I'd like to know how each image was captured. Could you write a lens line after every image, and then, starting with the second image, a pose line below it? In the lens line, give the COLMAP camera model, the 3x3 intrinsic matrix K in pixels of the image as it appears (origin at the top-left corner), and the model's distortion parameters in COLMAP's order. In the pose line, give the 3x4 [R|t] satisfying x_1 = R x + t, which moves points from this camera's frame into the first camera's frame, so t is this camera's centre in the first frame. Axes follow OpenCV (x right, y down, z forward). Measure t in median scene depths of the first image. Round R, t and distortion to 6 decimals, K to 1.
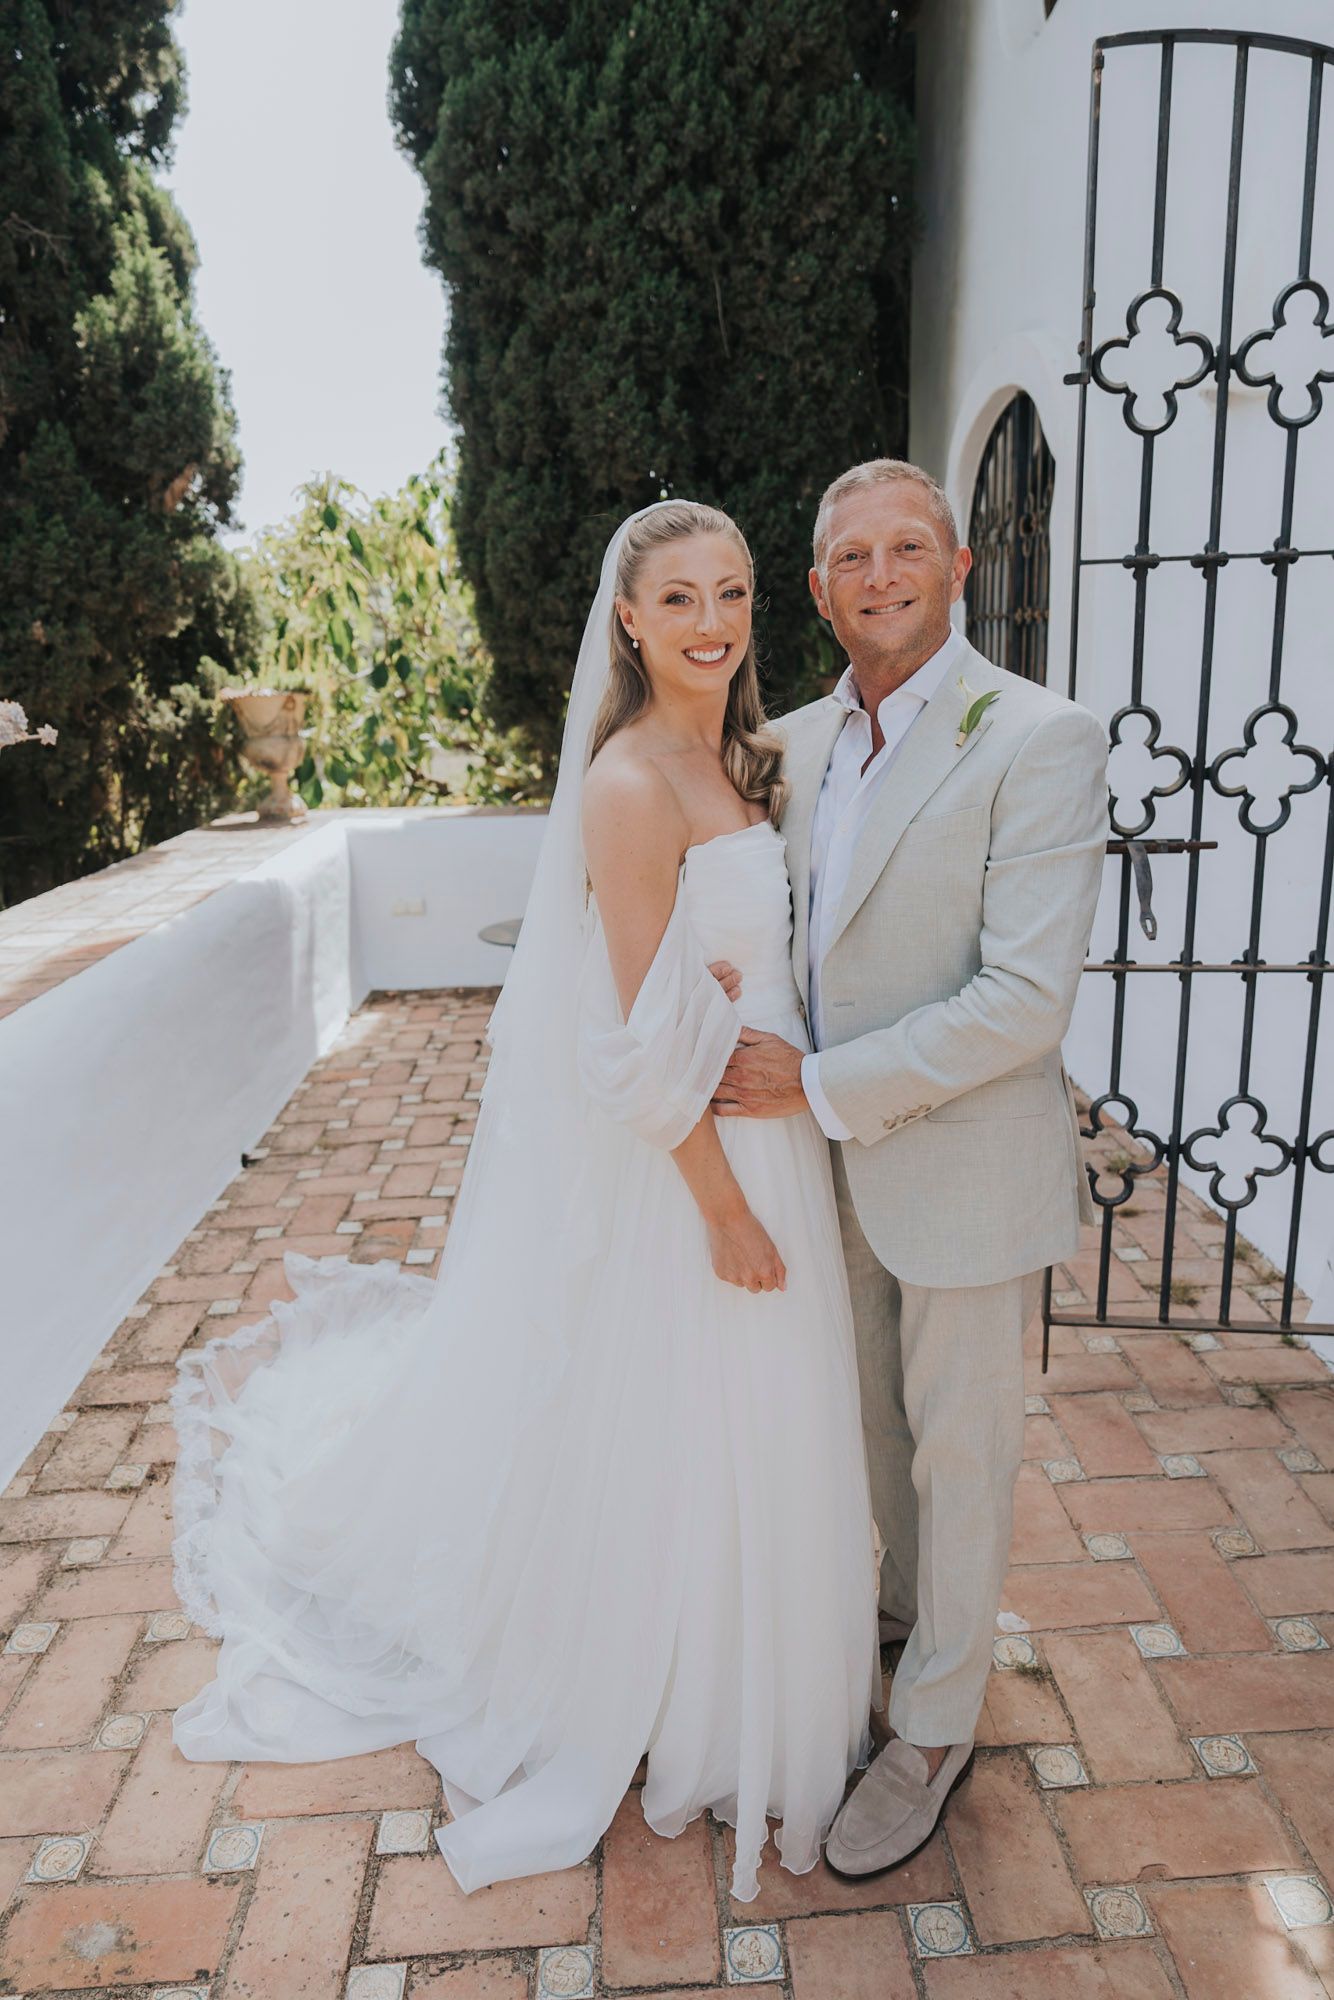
lens RADIAL K [[1344.8, 0, 668.5], [0, 1344.8, 994.4], [0, 0, 1]] dist [-0.004539, 0.004800]
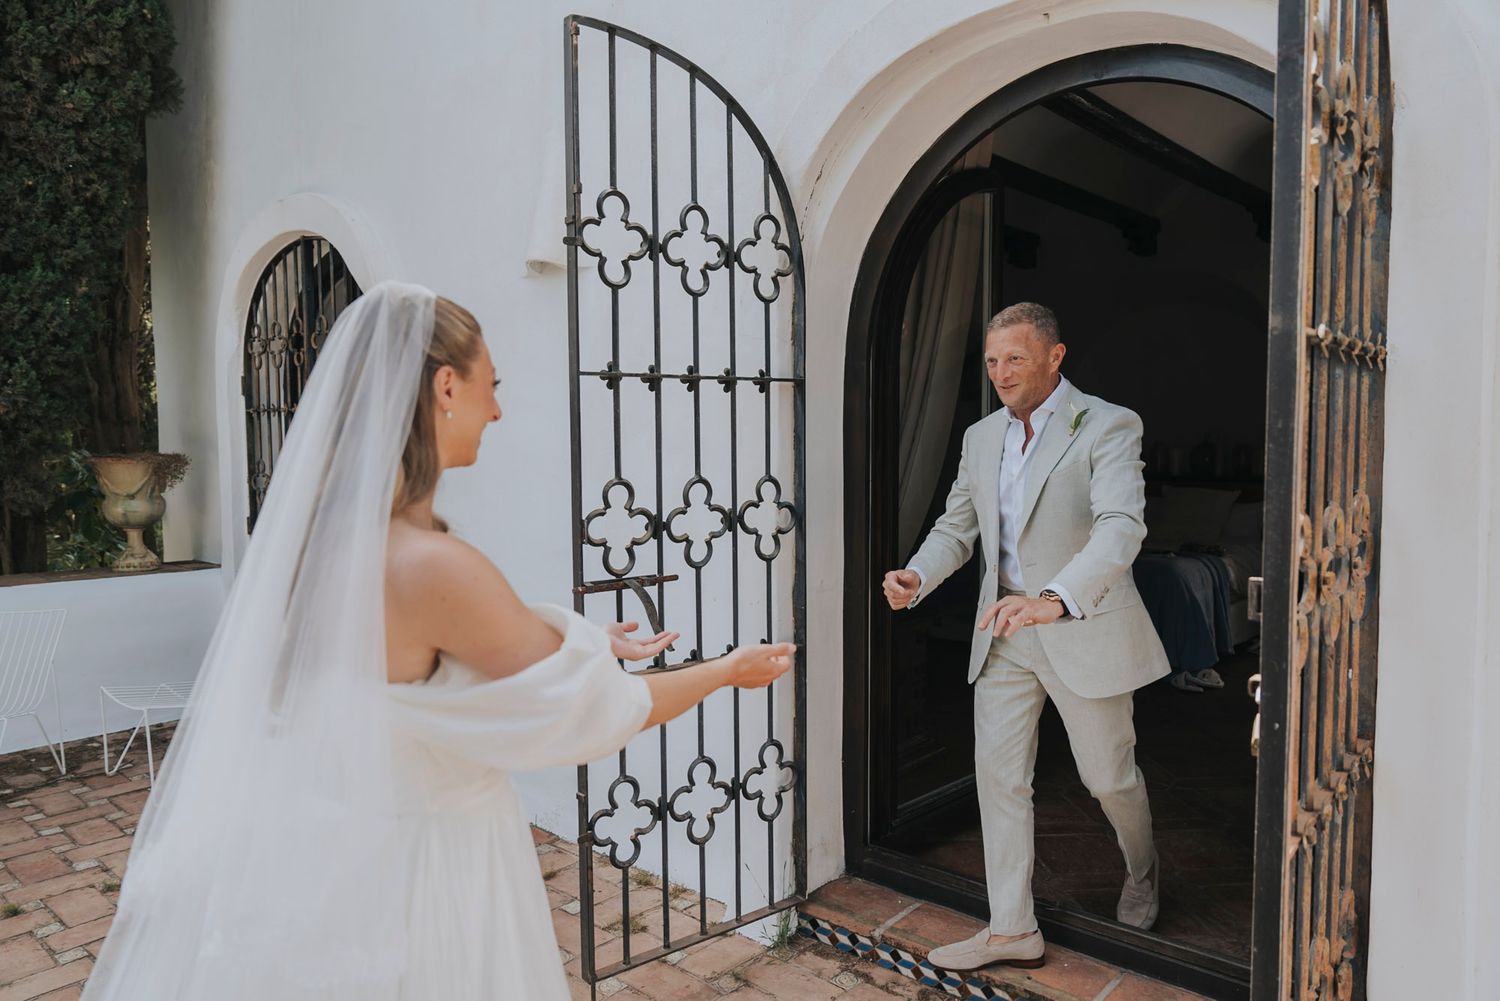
lens RADIAL K [[1008.6, 0, 751.2], [0, 1008.6, 504.6], [0, 0, 1]] dist [-0.004539, 0.004800]
pose [[0.684930, -0.025390, 0.728166, -0.213547], [0.160360, 0.980140, -0.116662, -0.037088], [-0.710743, 0.196674, 0.675399, 0.167358]]
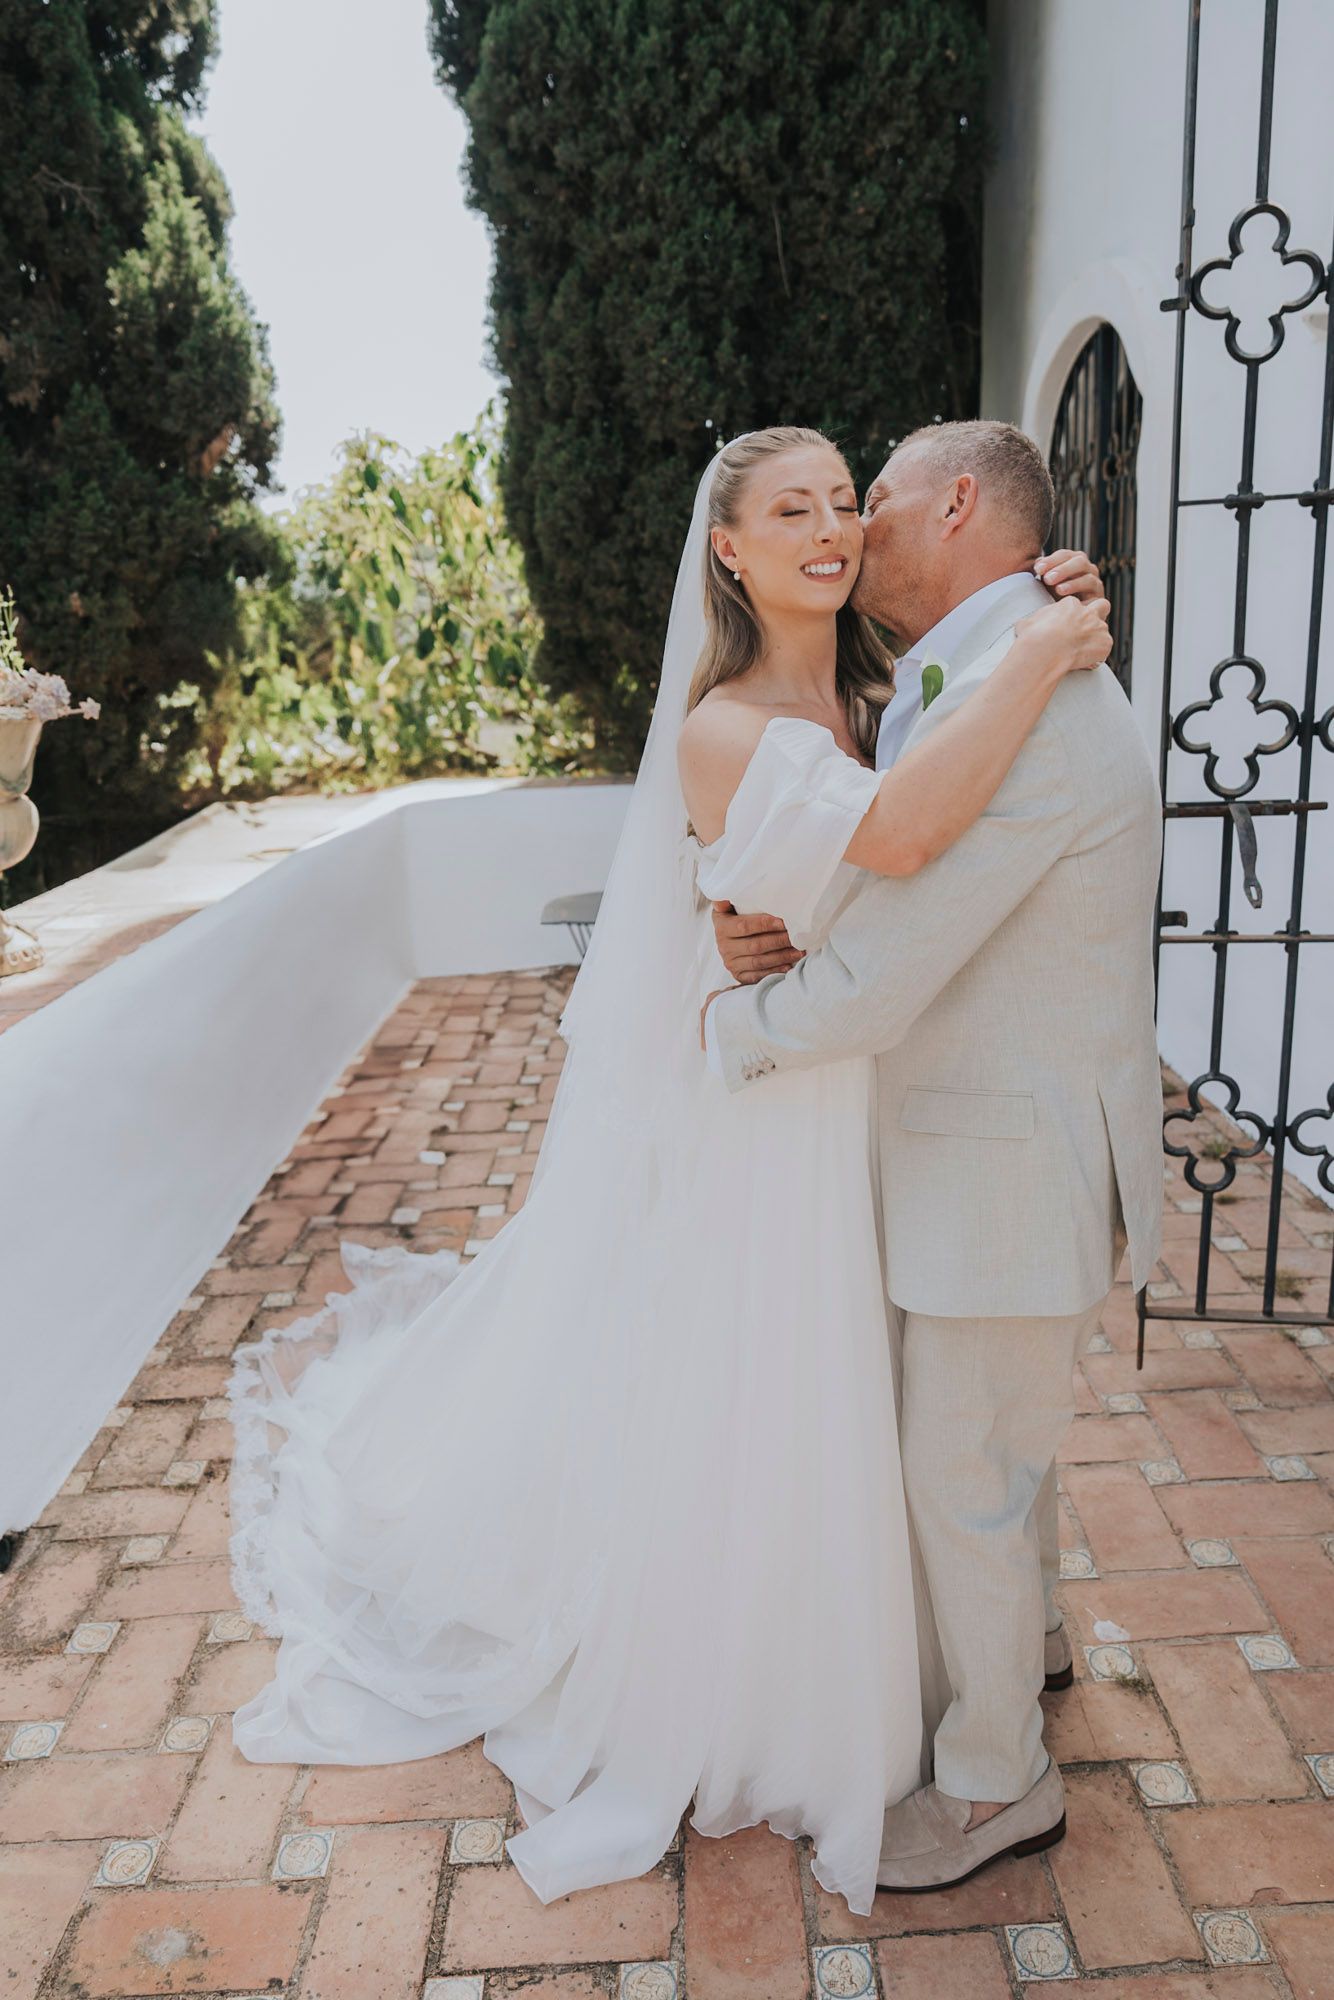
lens RADIAL K [[1405.8, 0, 667.0], [0, 1405.8, 1000.0], [0, 0, 1]] dist [-0.005192, 0.005281]
pose [[0.999133, -0.008588, -0.040748, -0.007648], [0.009338, 0.999790, 0.018264, 0.001050], [0.040583, -0.018629, 0.999003, 0.004635]]
